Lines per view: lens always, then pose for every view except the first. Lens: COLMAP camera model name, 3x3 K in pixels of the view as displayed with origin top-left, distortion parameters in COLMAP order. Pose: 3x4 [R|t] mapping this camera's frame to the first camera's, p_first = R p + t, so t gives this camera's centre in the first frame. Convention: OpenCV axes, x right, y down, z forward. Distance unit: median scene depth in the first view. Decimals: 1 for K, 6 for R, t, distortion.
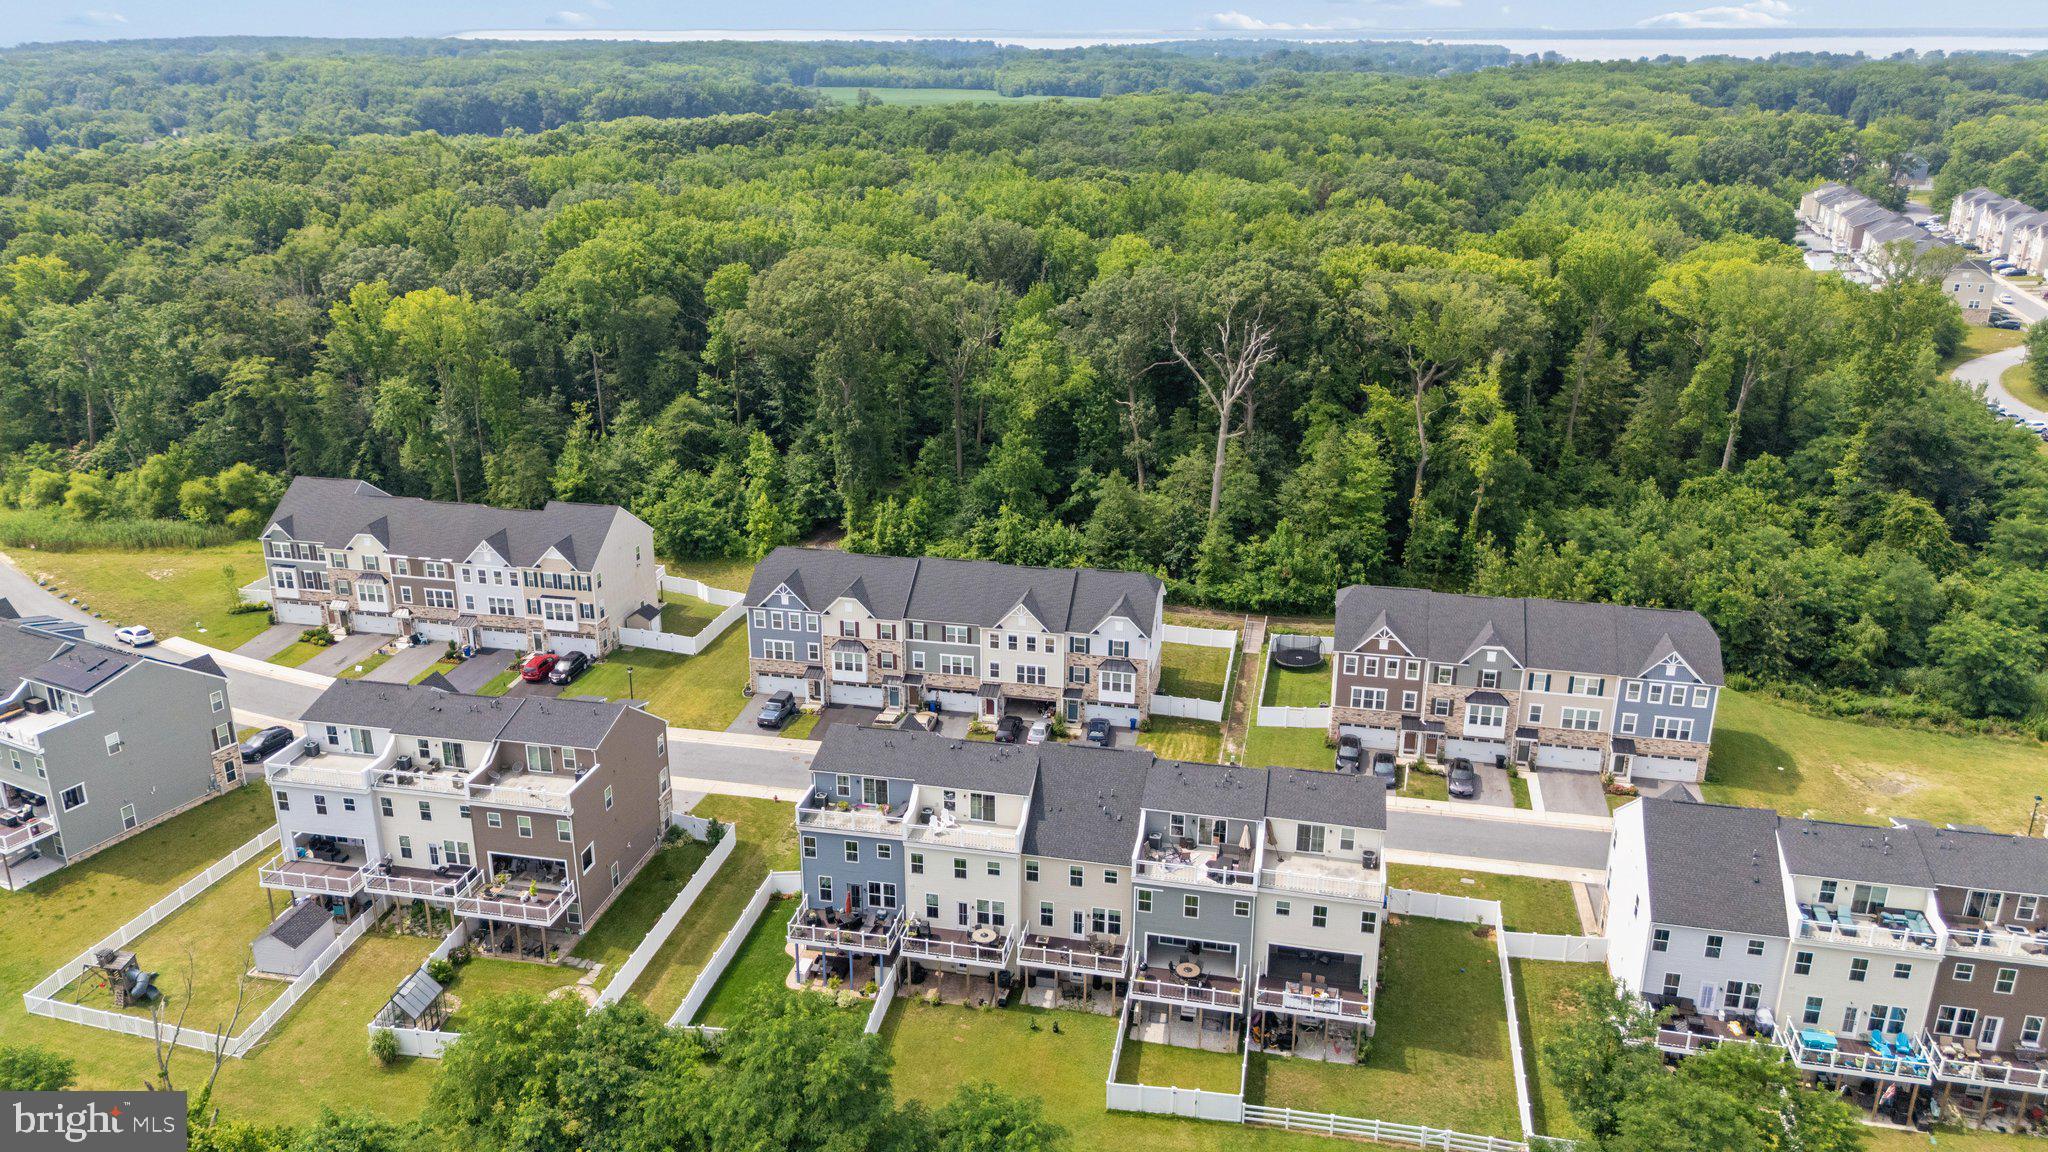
lens RADIAL K [[1486.8, 0, 1023.9], [0, 1486.8, 492.4], [0, 0, 1]] dist [0.091915, -0.124818]
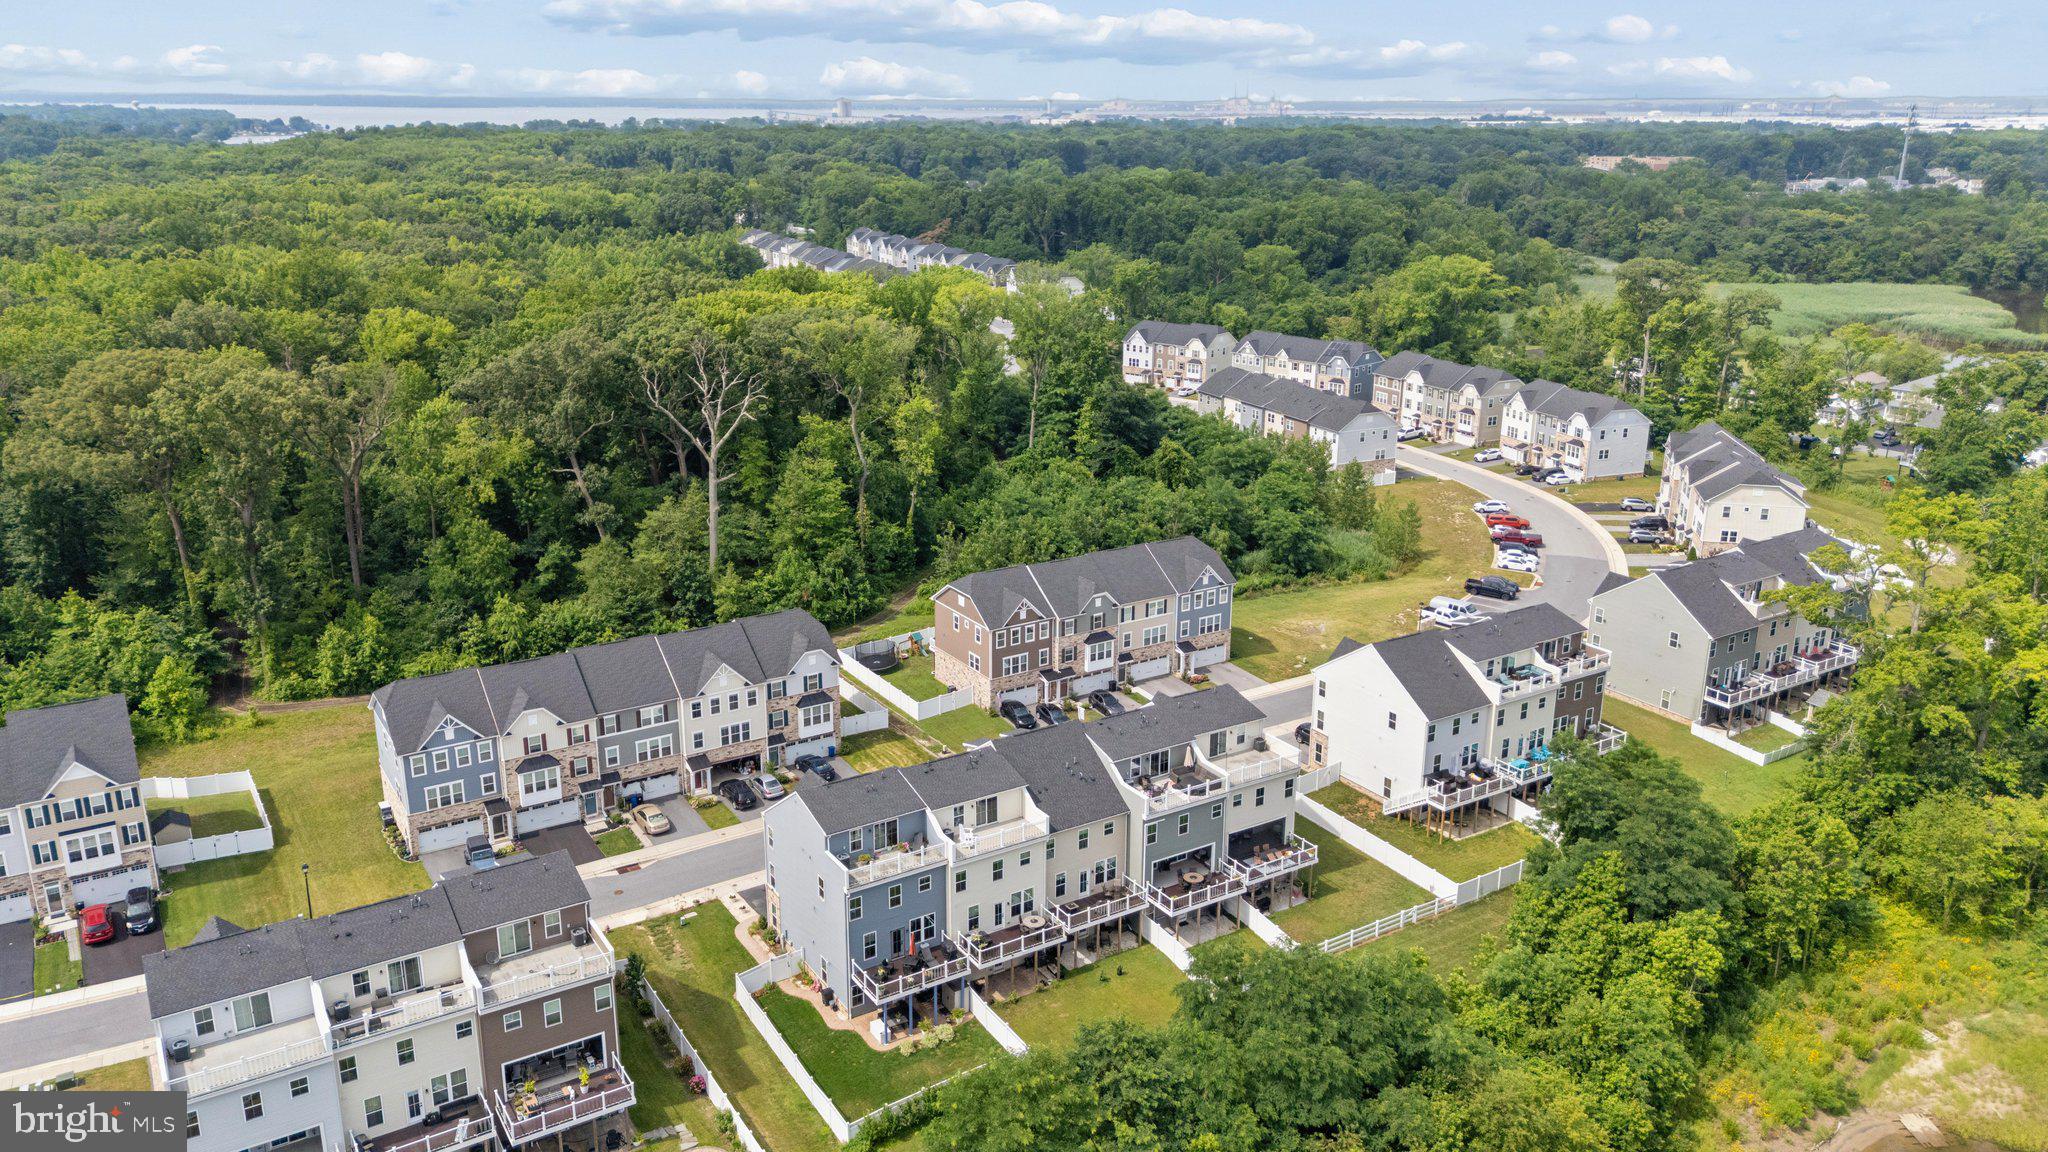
lens RADIAL K [[1486.8, 0, 1023.9], [0, 1486.8, 492.4], [0, 0, 1]] dist [0.091915, -0.124818]
pose [[0.728227, -0.172563, 0.663256, -0.484585], [0.199357, 0.979269, 0.035897, -0.030633], [-0.655700, 0.106083, 0.747532, 0.123209]]
